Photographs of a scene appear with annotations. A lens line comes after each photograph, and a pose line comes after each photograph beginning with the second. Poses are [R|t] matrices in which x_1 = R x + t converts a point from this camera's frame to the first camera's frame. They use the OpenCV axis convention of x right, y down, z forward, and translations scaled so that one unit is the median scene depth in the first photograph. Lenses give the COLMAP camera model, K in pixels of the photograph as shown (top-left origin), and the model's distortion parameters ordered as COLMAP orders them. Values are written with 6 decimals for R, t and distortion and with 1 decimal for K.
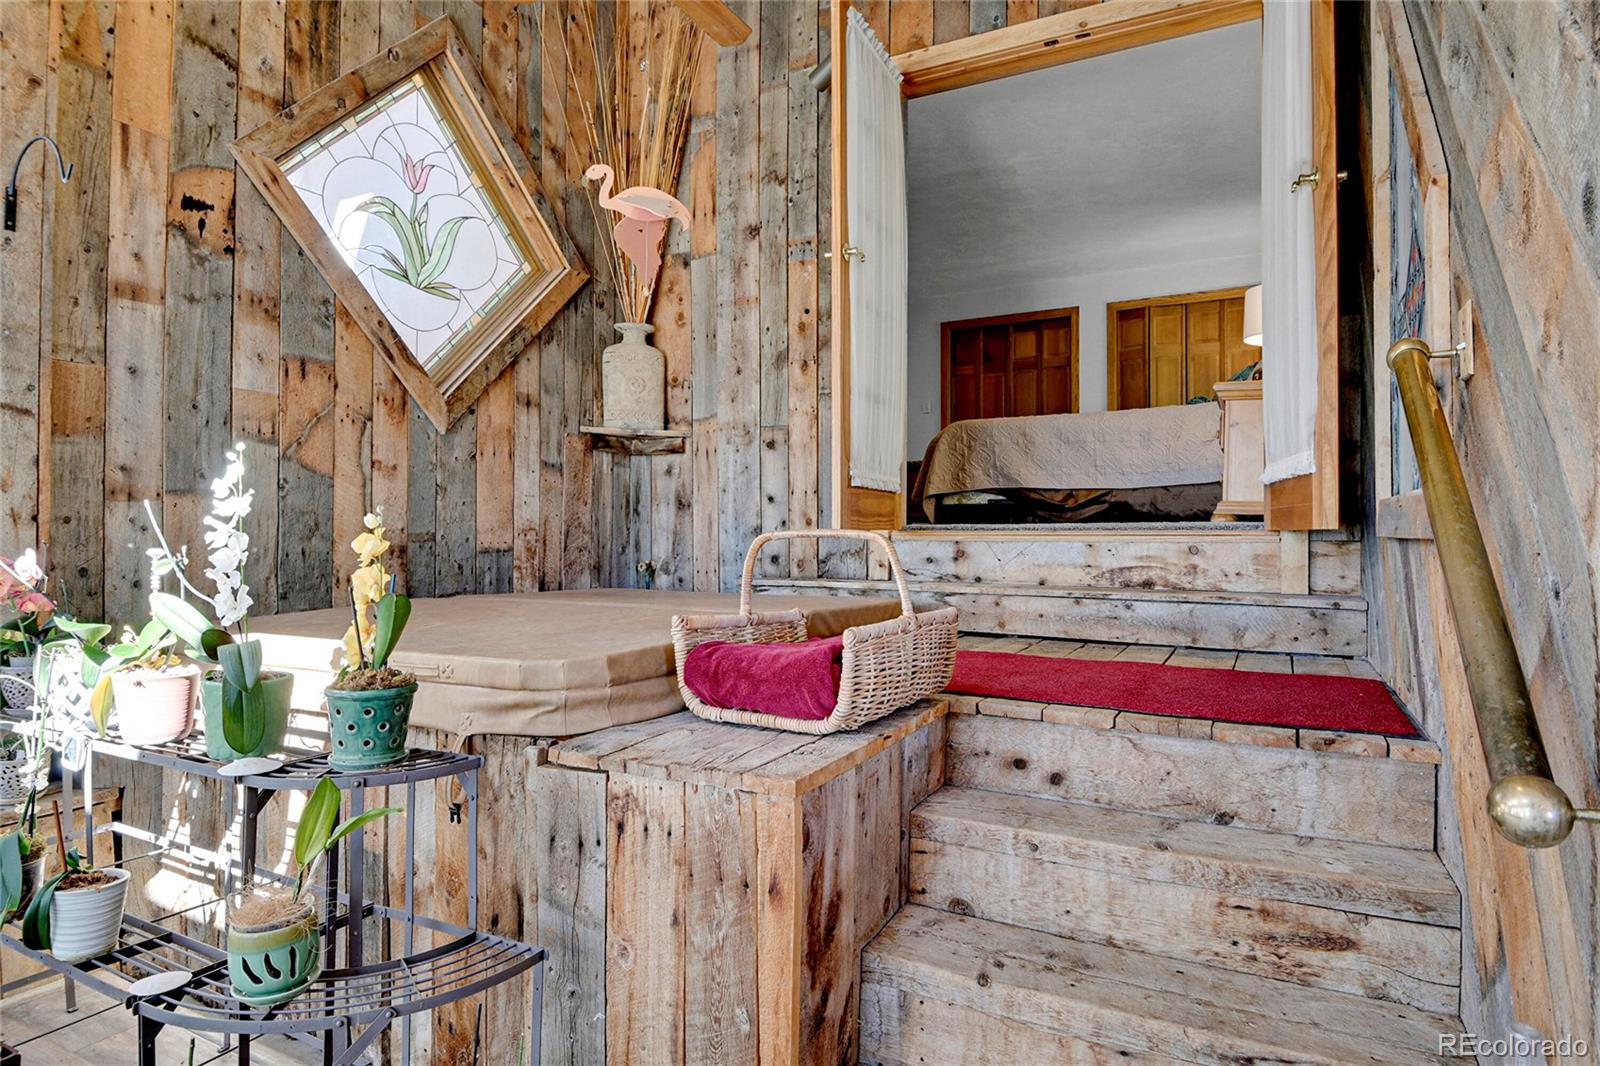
lens RADIAL K [[929.2, 0, 786.9], [0, 929.2, 517.7], [0, 0, 1]] dist [0.028199, -0.006194]
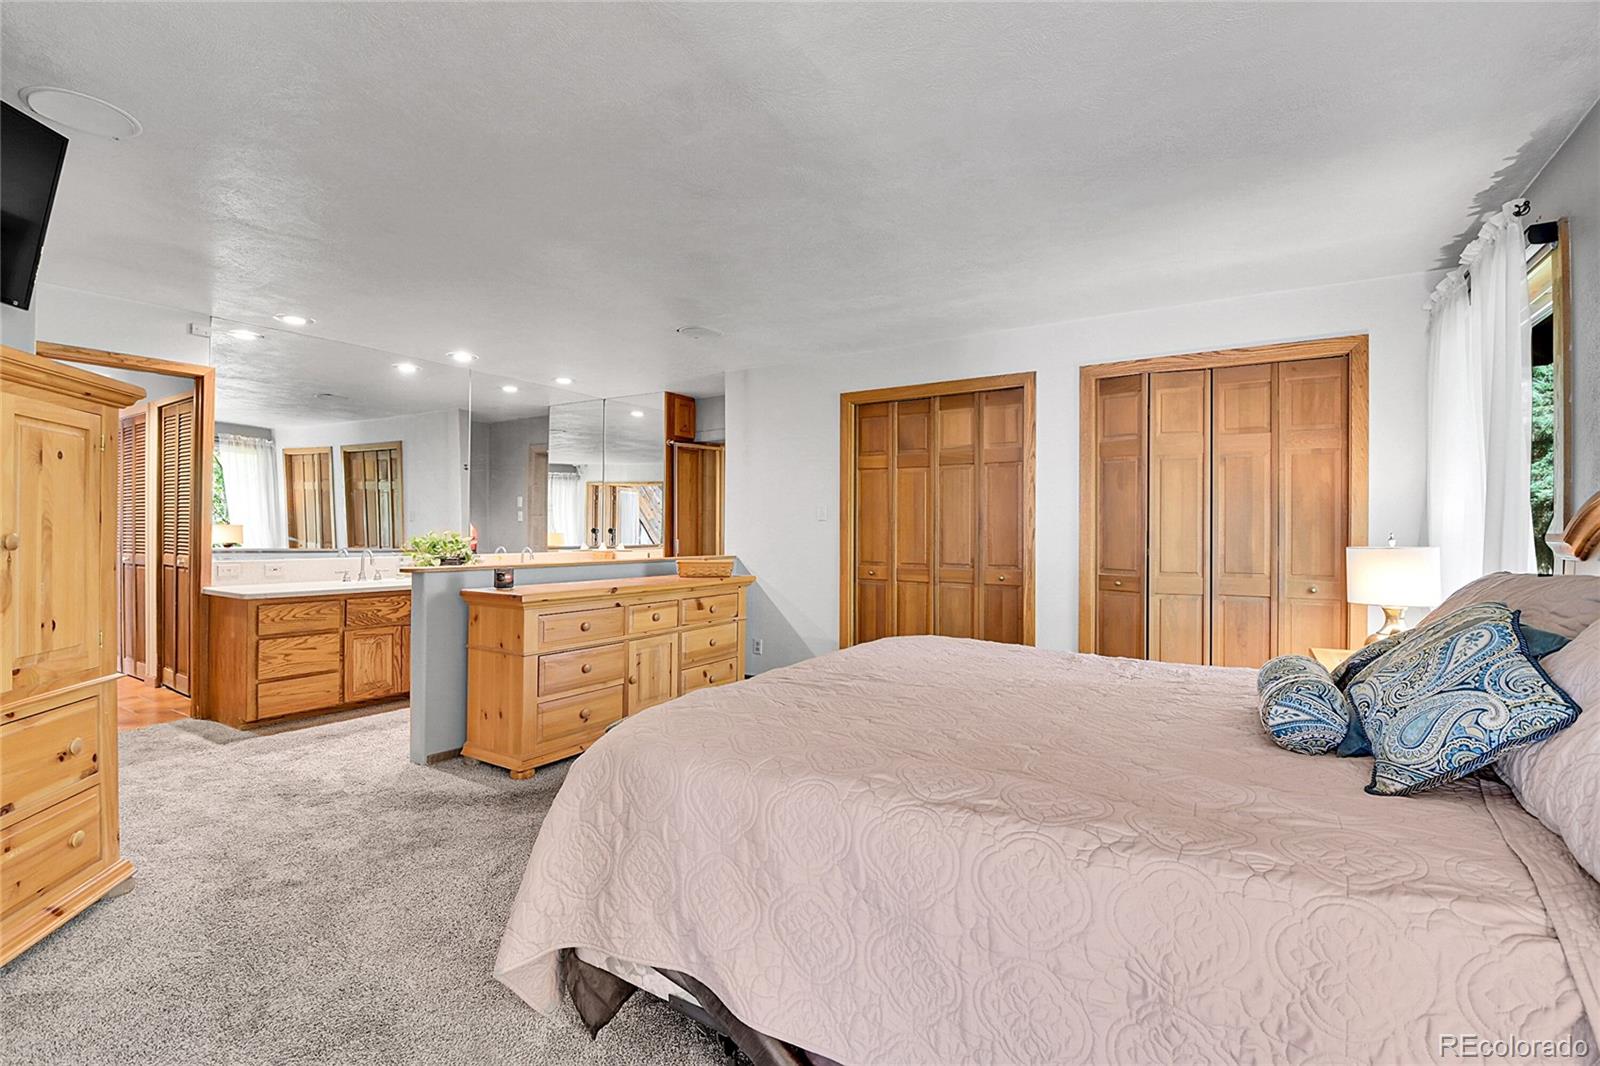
lens RADIAL K [[739.8, 0, 772.6], [0, 739.8, 525.7], [0, 0, 1]] dist [-0.002621, -0.011739]
pose [[0.996009, 0.008041, -0.088893, 0.177380], [-0.007093, 0.999915, 0.010969, -0.123824], [0.088973, -0.010295, 0.995981, 0.472770]]
